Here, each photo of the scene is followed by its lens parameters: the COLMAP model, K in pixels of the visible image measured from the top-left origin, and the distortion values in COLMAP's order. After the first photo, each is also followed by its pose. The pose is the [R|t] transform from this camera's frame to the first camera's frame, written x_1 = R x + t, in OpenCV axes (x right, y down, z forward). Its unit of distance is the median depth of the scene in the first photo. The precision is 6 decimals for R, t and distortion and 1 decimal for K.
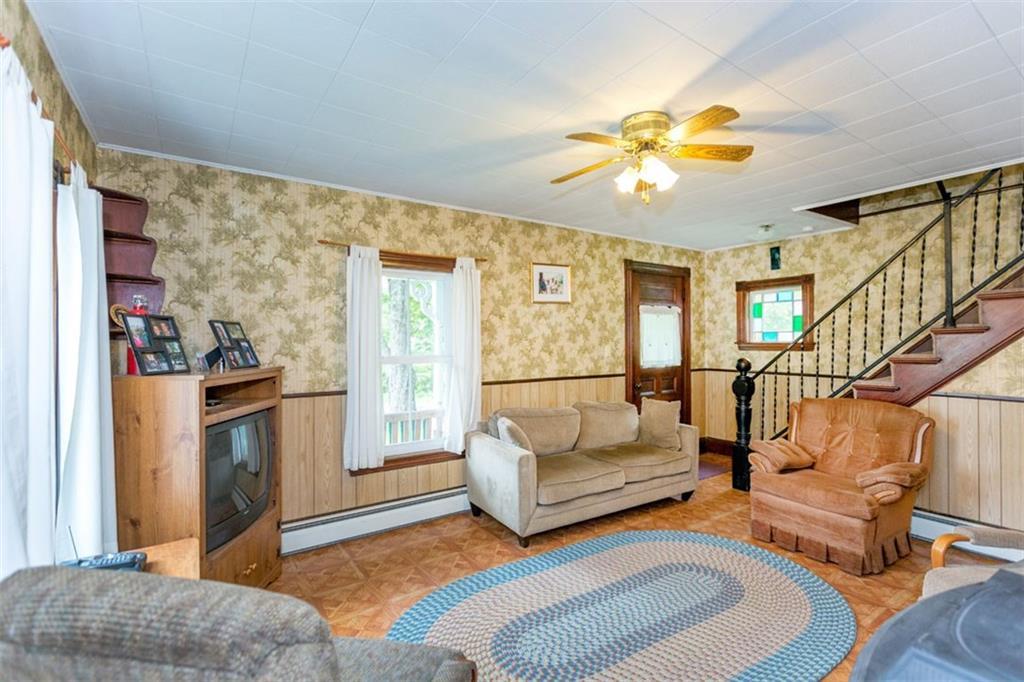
lens RADIAL K [[469.5, 0, 517.1], [0, 469.5, 341.9], [0, 0, 1]] dist [-0.001664, 0.000303]
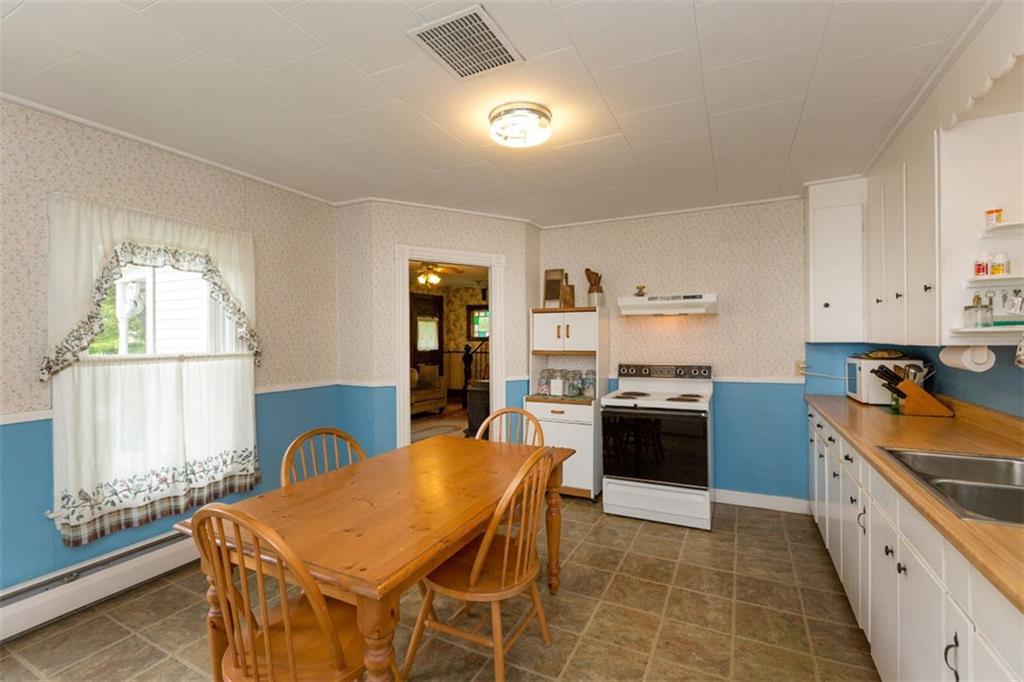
lens RADIAL K [[469.5, 0, 514.5], [0, 469.5, 338.6], [0, 0, 1]] dist [-0.001664, 0.000303]
pose [[0.875769, 0.002255, 0.482725, -0.293286], [-0.002277, 0.999997, -0.000541, 0.008310], [-0.482725, -0.000625, 0.875772, -0.797270]]
